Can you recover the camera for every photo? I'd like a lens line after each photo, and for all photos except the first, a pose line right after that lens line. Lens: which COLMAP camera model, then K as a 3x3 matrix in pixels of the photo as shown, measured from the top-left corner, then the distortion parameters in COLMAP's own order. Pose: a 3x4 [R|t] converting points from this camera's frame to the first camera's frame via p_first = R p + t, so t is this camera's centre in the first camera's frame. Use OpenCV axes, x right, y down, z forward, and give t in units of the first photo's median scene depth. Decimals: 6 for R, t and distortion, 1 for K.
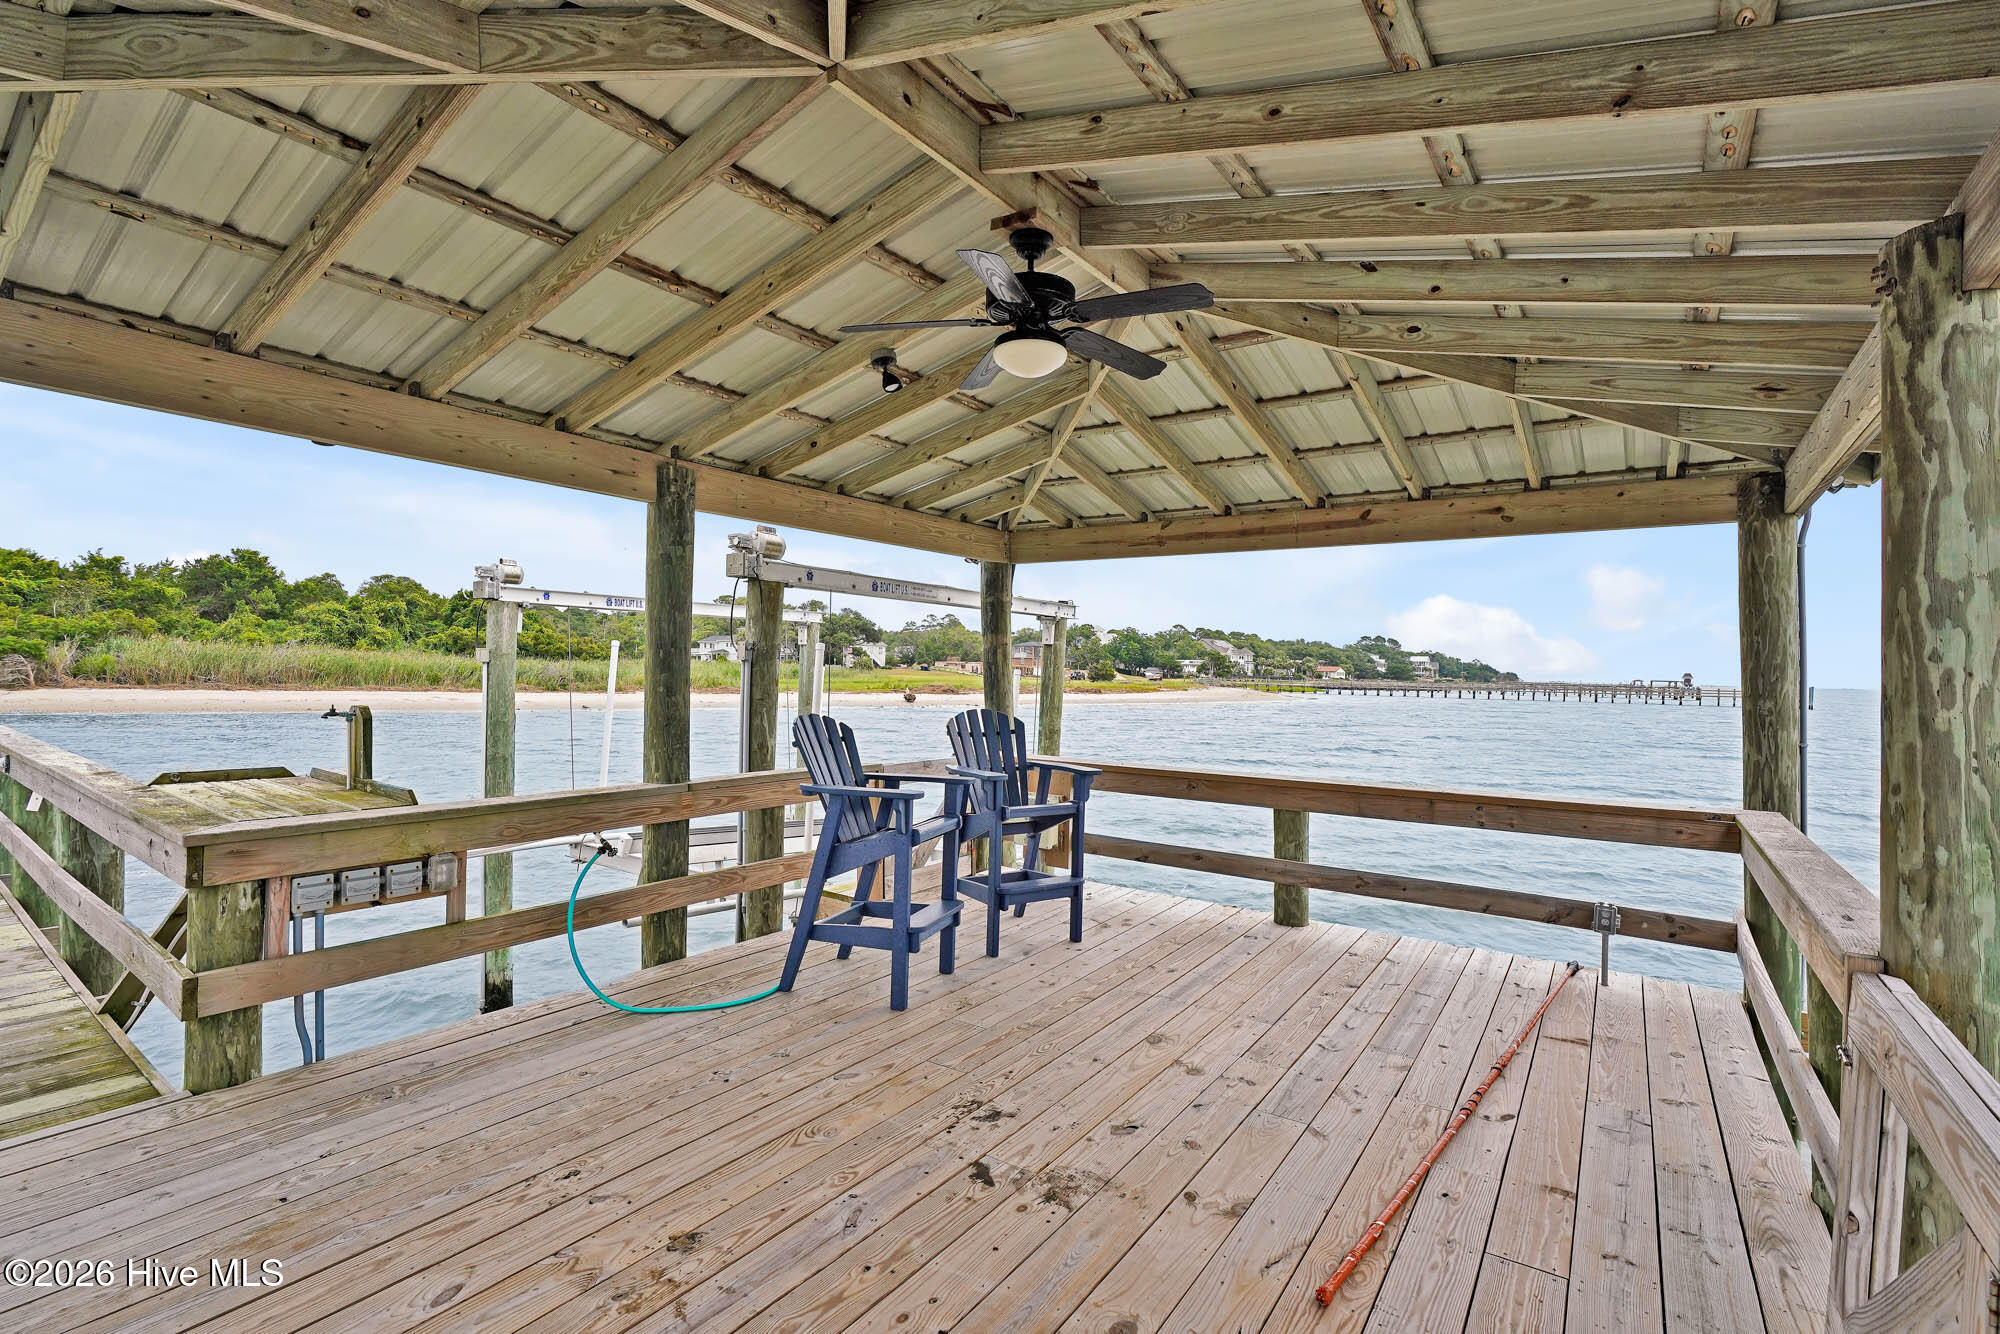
lens RADIAL K [[919.2, 0, 1004.9], [0, 919.2, 667.2], [0, 0, 1]] dist [-0.009805, 0.000225]
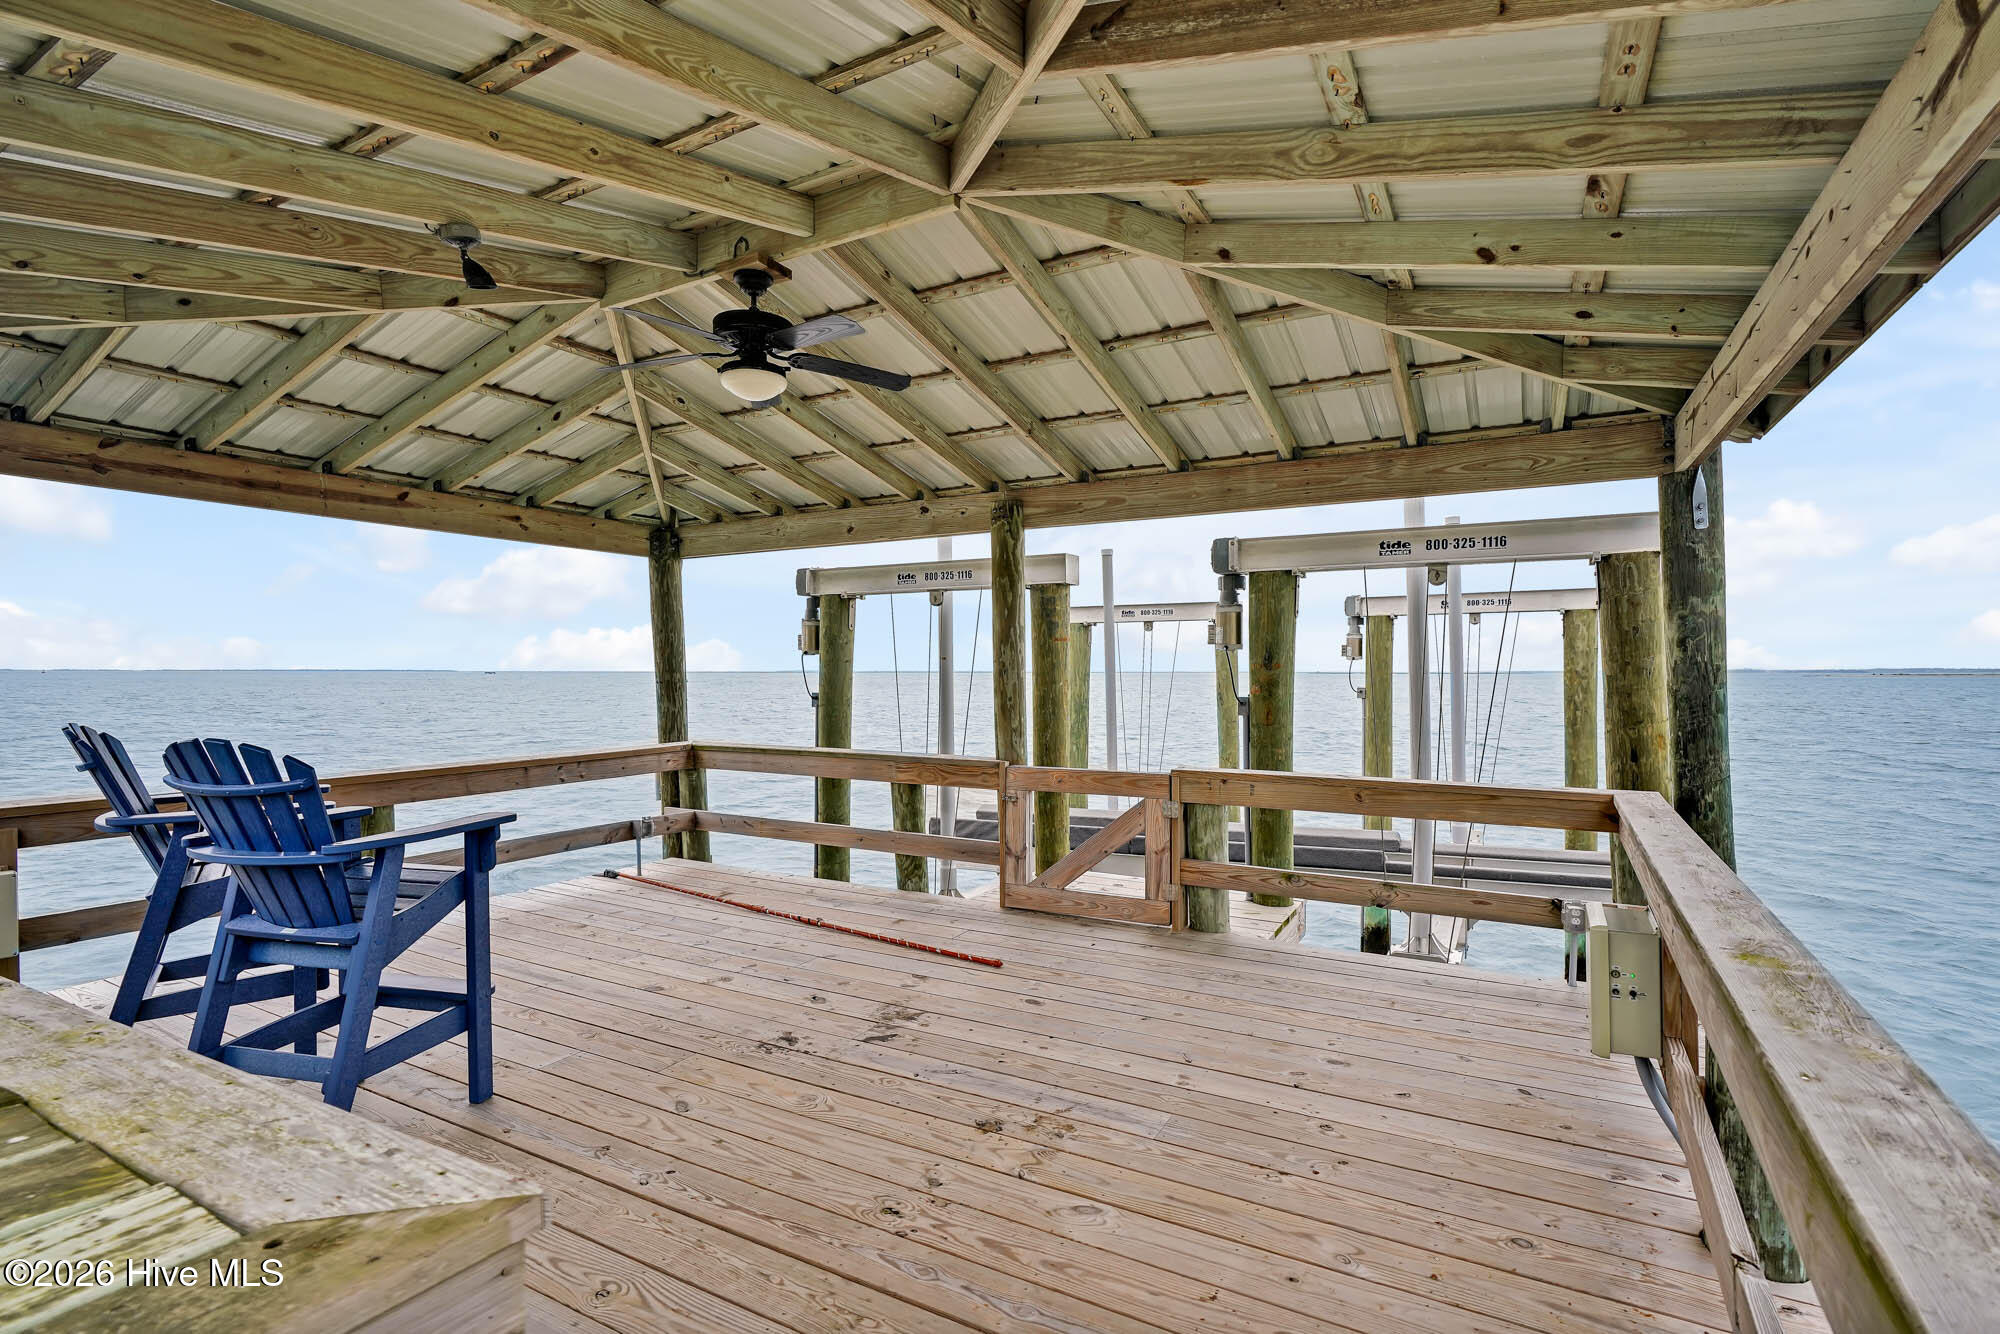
lens RADIAL K [[919.2, 0, 1004.8], [0, 919.2, 662.6], [0, 0, 1]] dist [-0.009805, 0.000225]
pose [[-0.096564, -0.011079, 0.995265, -1.190974], [-0.005364, 0.999929, 0.010610, -0.003973], [-0.995312, -0.004314, -0.096617, 0.836493]]
